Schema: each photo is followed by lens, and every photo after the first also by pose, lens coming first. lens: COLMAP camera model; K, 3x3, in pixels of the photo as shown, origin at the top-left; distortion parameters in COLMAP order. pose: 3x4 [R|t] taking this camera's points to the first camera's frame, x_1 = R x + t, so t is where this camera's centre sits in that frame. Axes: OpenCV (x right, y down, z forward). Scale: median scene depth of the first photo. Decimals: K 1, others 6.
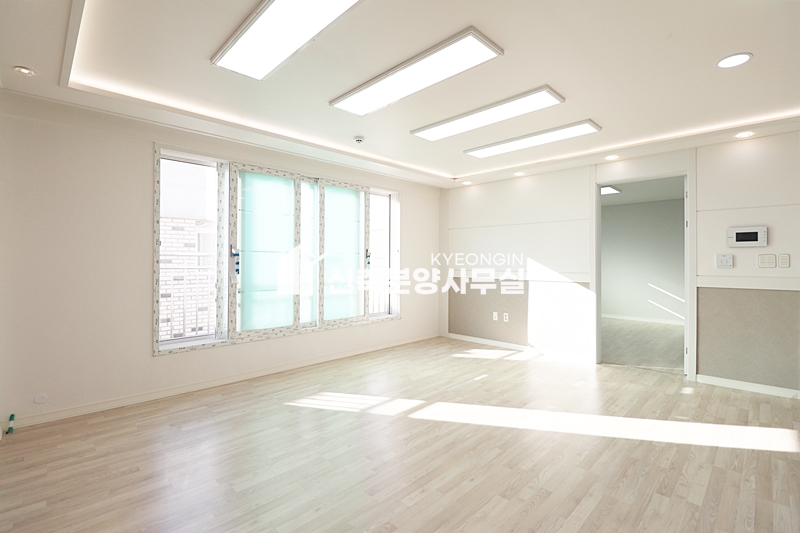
lens RADIAL K [[370.9, 0, 410.9], [0, 370.9, 259.2], [0, 0, 1]] dist [-0.014397, -0.000846]
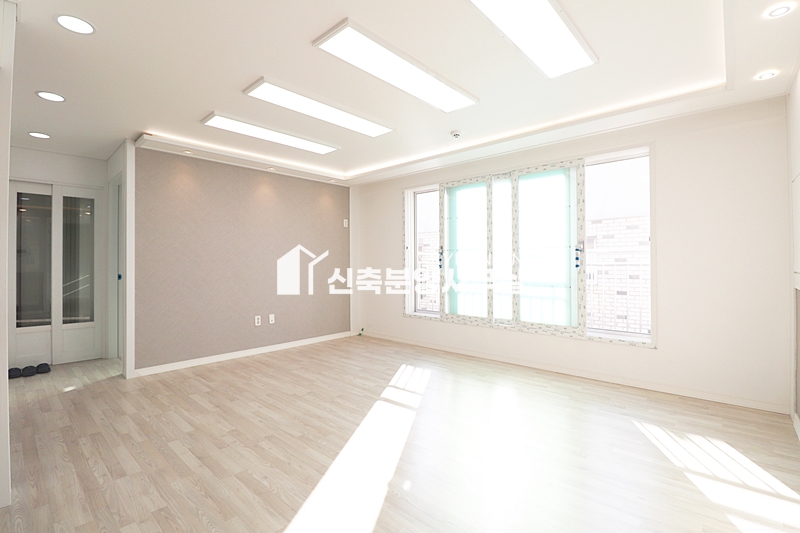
lens RADIAL K [[371.7, 0, 403.2], [0, 371.7, 260.1], [0, 0, 1]] dist [-0.014711, -0.001532]
pose [[0.033821, -0.009629, -0.999382, 0.797056], [0.009548, 0.999911, -0.009311, 0.021243], [0.999382, -0.009227, 0.033910, 0.776564]]
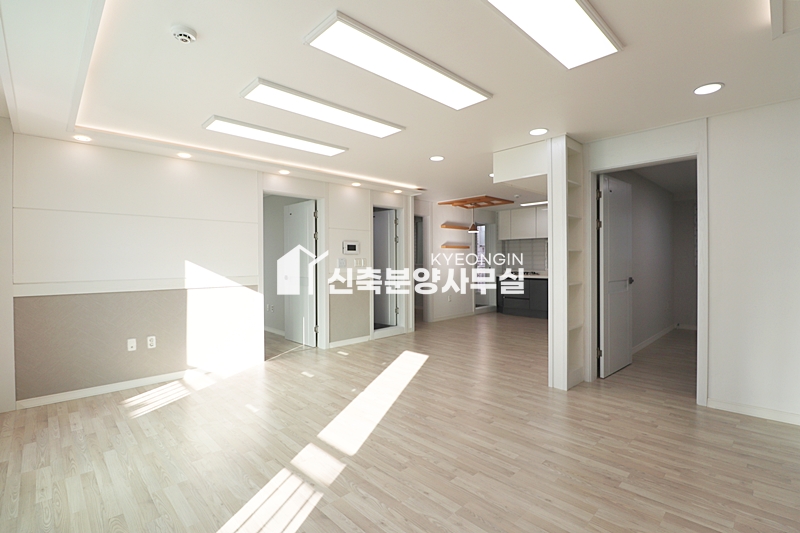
lens RADIAL K [[371.7, 0, 403.2], [0, 371.7, 260.1], [0, 0, 1]] dist [-0.014711, -0.001532]
pose [[0.031437, -0.000181, 0.999506, -0.614946], [0.002243, 0.999997, 0.000111, -0.005847], [-0.999503, 0.002238, 0.031437, 0.641032]]
